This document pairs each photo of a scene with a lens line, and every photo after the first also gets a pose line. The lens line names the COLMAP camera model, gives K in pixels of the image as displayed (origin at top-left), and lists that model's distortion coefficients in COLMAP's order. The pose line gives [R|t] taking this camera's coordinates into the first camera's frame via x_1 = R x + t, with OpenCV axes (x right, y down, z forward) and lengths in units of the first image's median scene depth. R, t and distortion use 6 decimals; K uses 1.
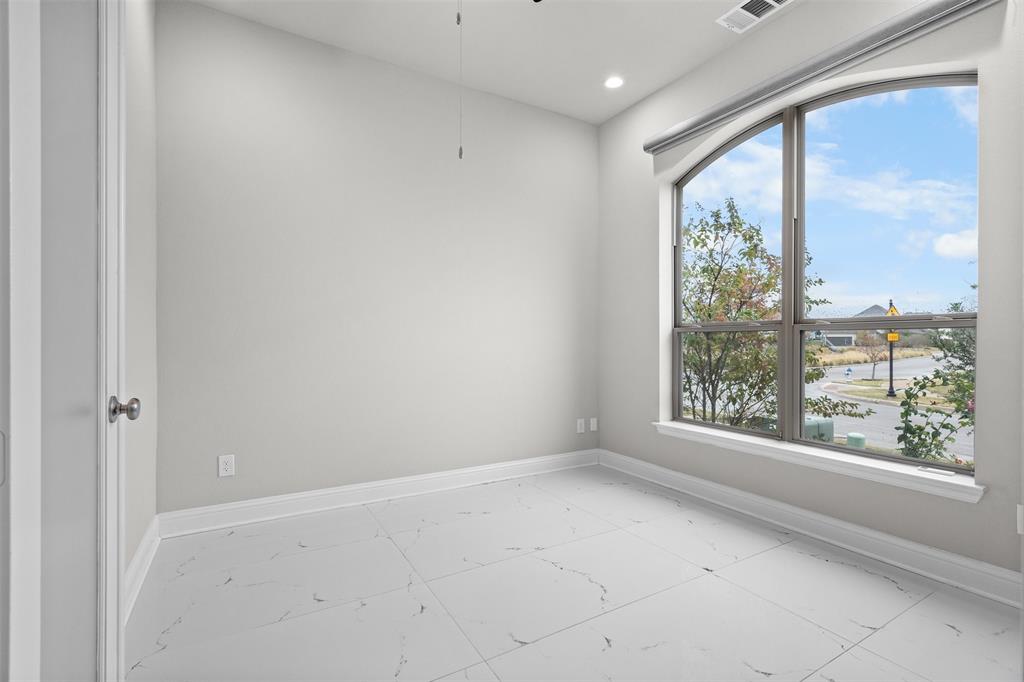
lens RADIAL K [[482.7, 0, 512.0], [0, 482.7, 341.0], [0, 0, 1]] dist [-0.001396, 0.000213]
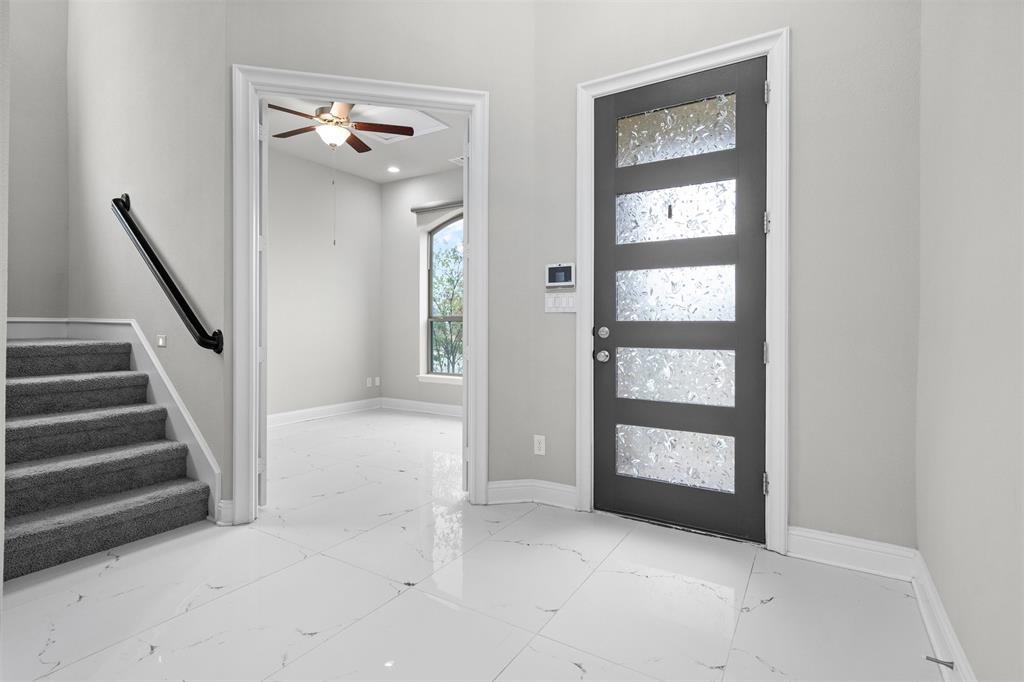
lens RADIAL K [[503.1, 0, 516.5], [0, 503.1, 329.8], [0, 0, 1]] dist [-0.000922, 0.000166]
pose [[0.884065, 0.001526, 0.467361, -0.186804], [-0.004090, 0.999982, 0.004472, 0.001667], [-0.467345, -0.005865, 0.884055, -0.610712]]
